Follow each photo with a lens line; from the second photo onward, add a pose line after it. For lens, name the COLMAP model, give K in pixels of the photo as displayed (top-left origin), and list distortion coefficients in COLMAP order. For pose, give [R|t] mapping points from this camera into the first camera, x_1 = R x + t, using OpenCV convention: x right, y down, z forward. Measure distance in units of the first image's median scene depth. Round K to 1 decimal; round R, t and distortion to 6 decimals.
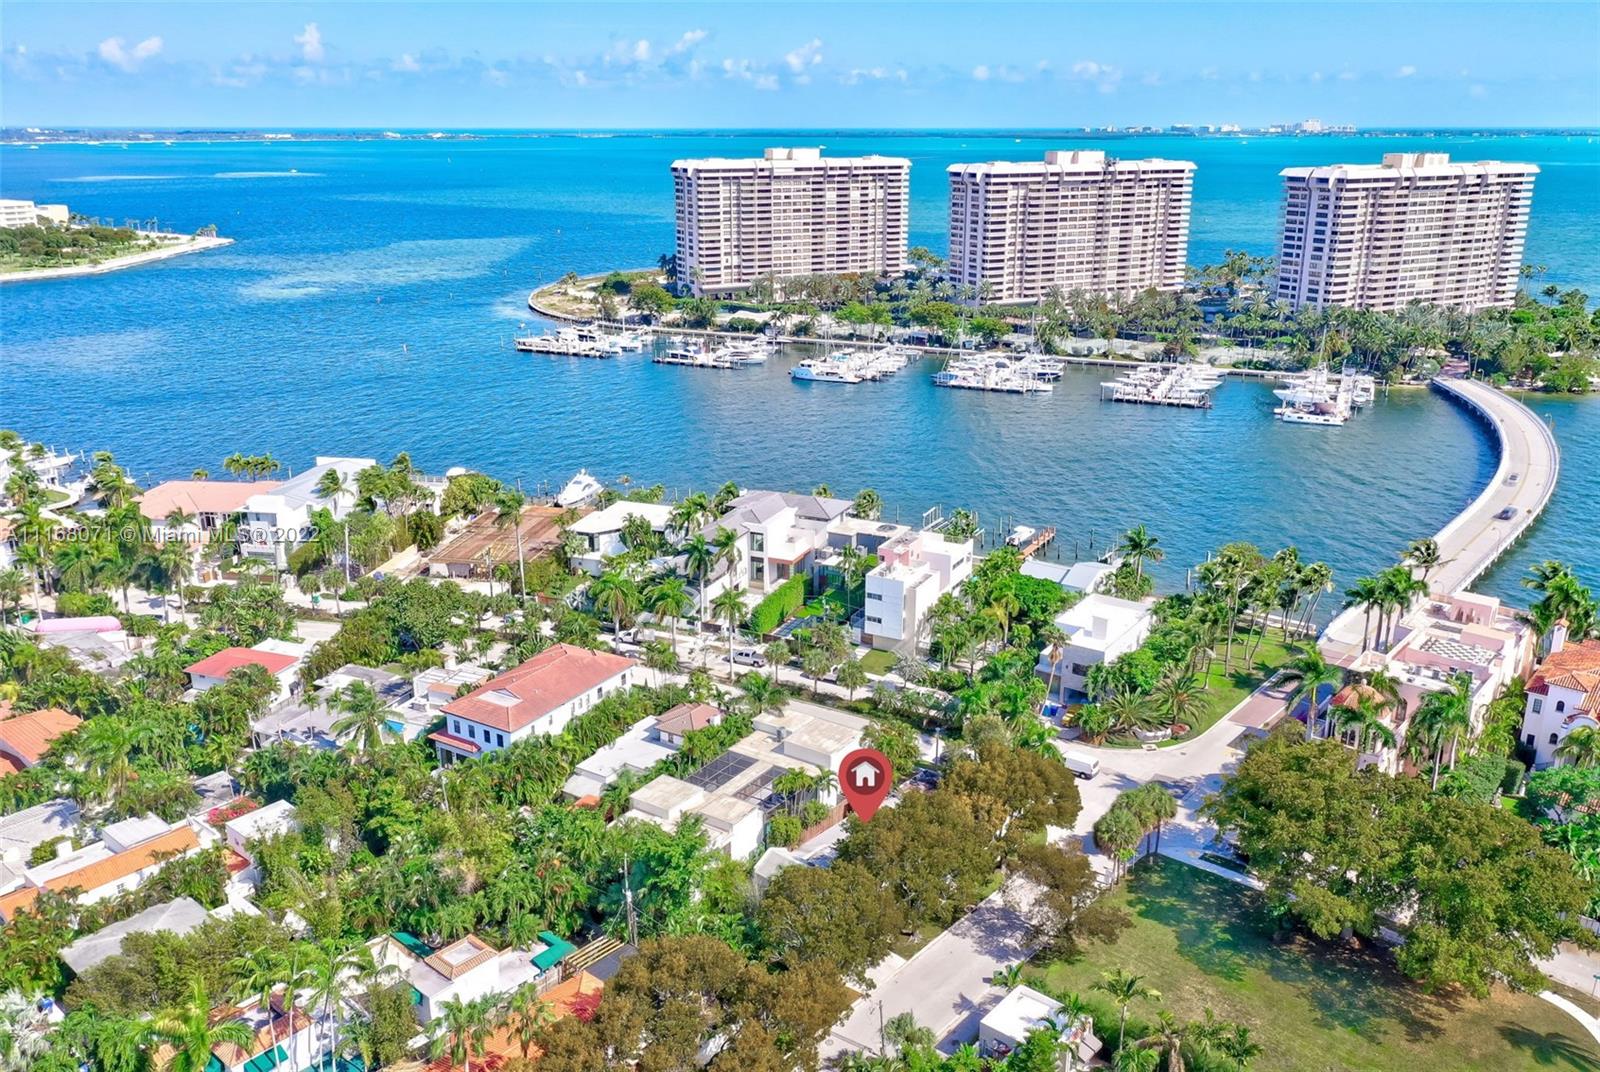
lens RADIAL K [[1264.4, 0, 799.9], [0, 1264.4, 539.3], [0, 0, 1]] dist [-0.001450, 0.002363]
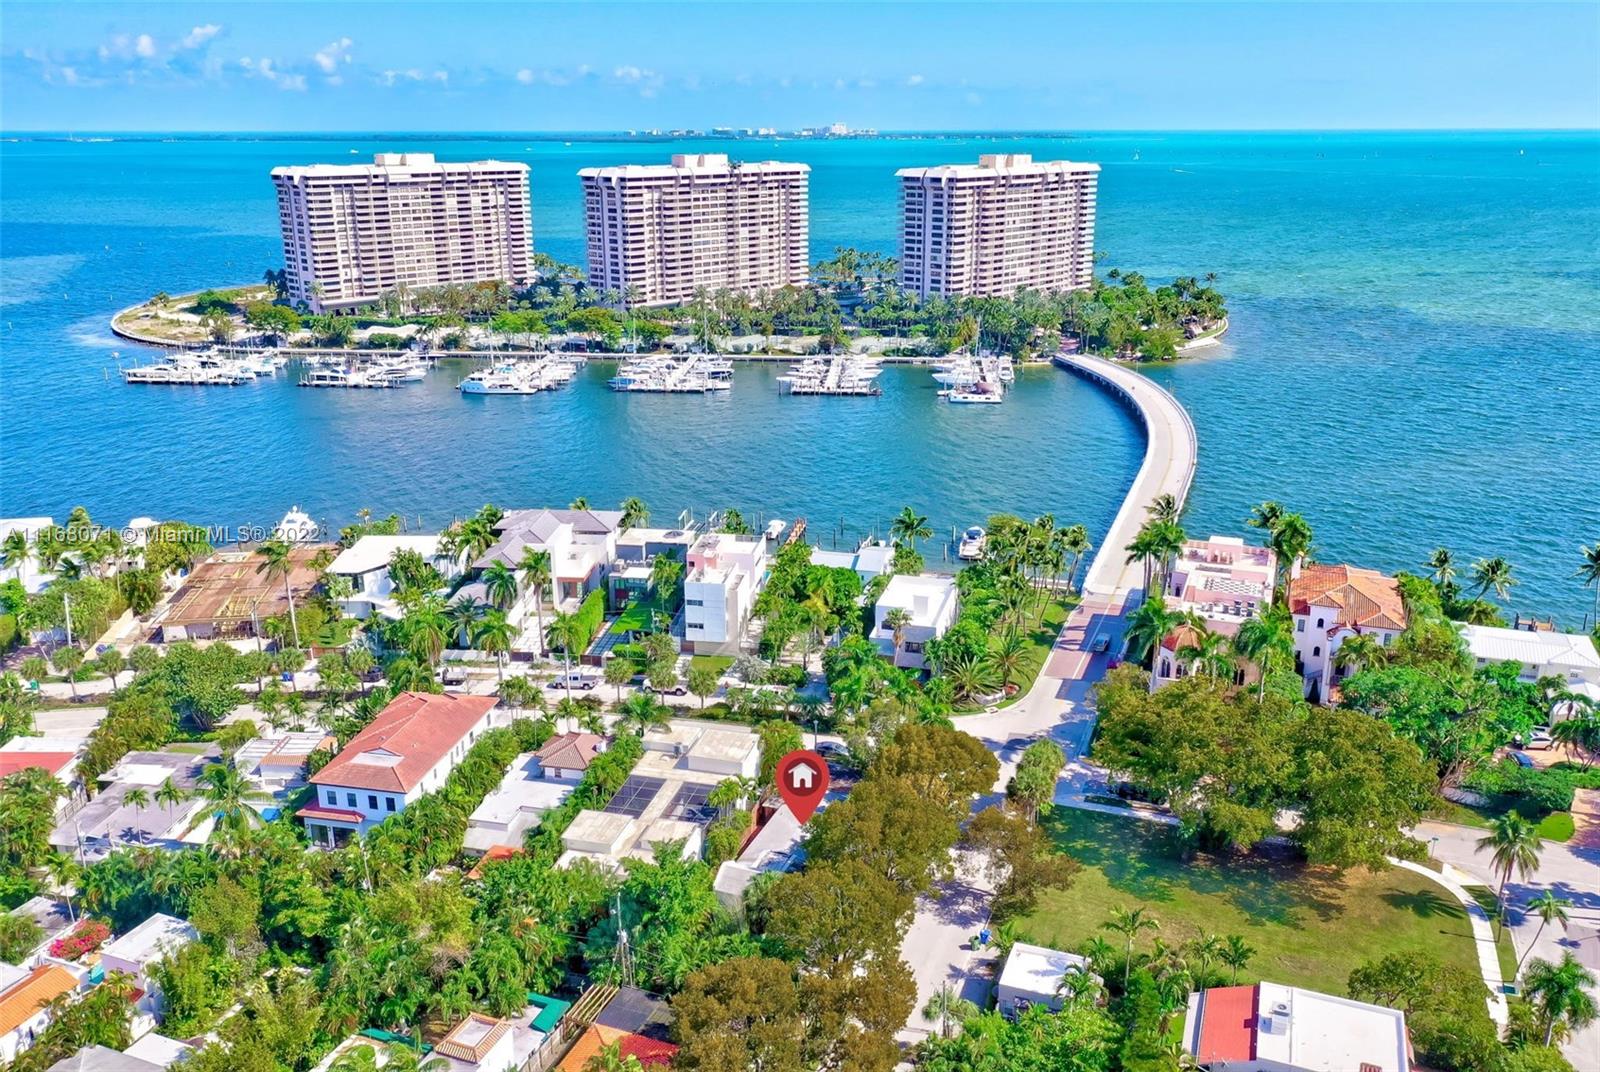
lens RADIAL K [[1264.4, 0, 797.2], [0, 1264.4, 538.4], [0, 0, 1]] dist [-0.001450, 0.002363]
pose [[0.942622, -0.102887, 0.317612, -0.086935], [0.103792, 0.994499, 0.014121, -0.005378], [-0.317318, 0.019655, 0.948116, 0.013576]]
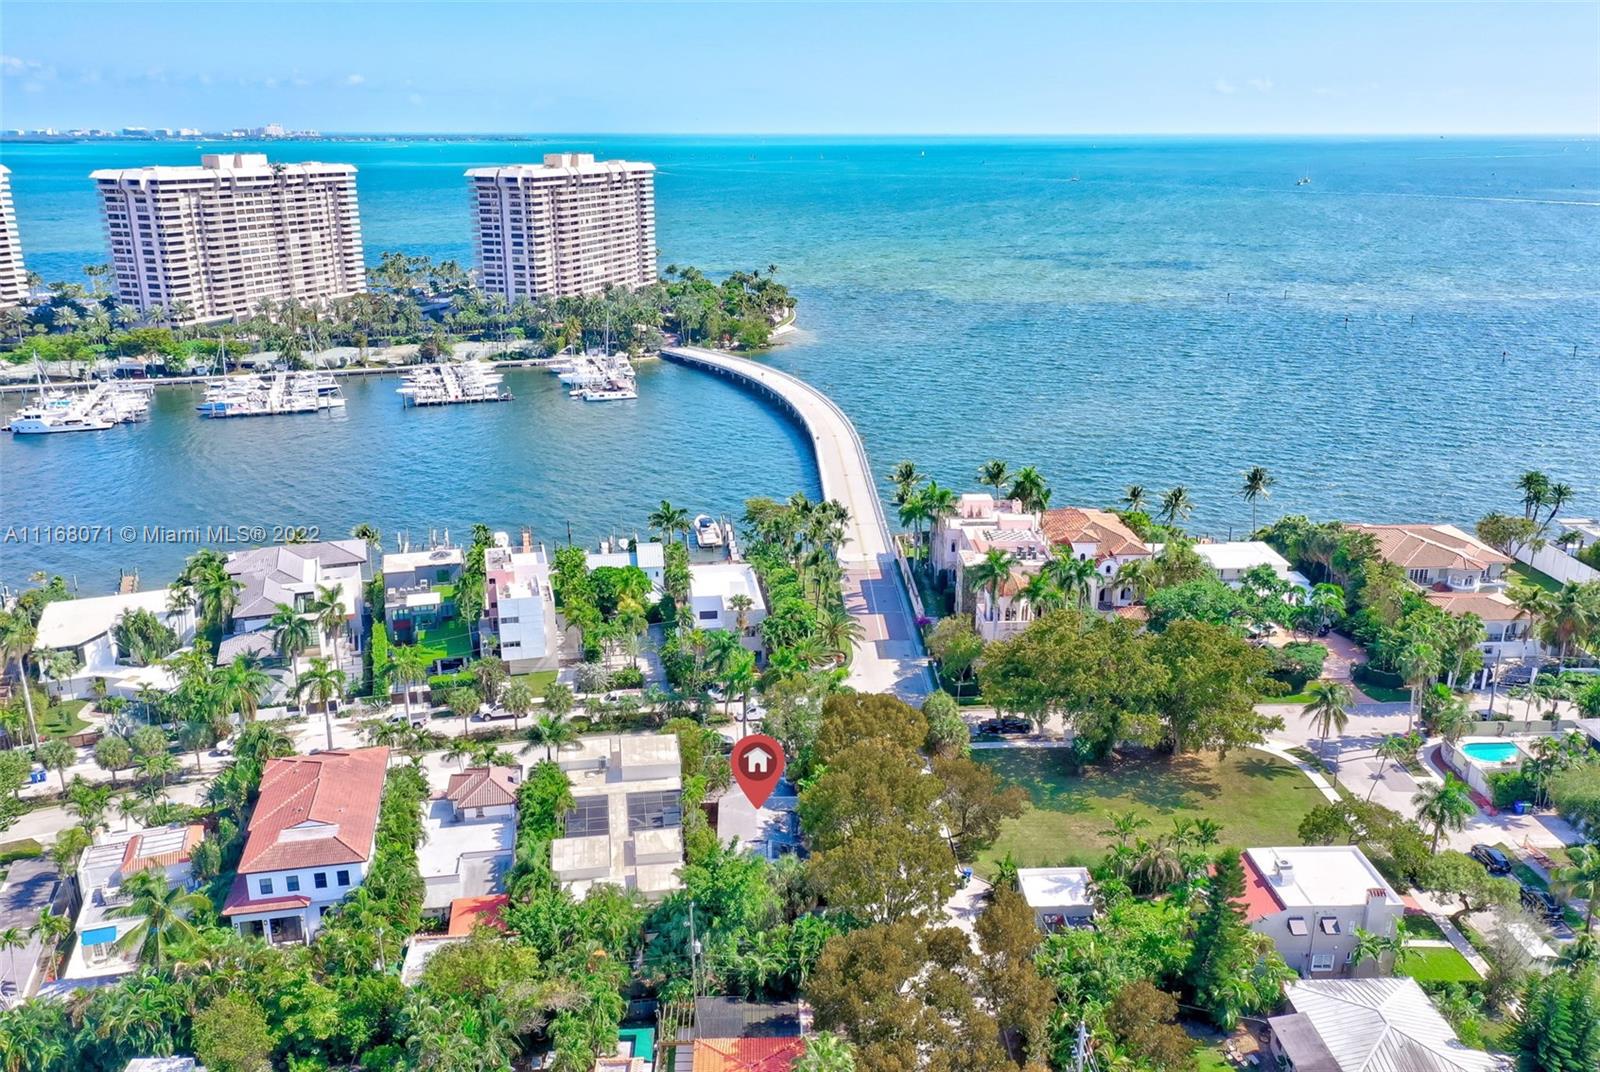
lens RADIAL K [[1264.4, 0, 795.4], [0, 1264.4, 537.6], [0, 0, 1]] dist [-0.001450, 0.002363]
pose [[0.731140, -0.204150, 0.650966, -0.191434], [0.207021, 0.975577, 0.073434, -0.019832], [-0.650059, 0.081073, 0.755547, 0.069059]]
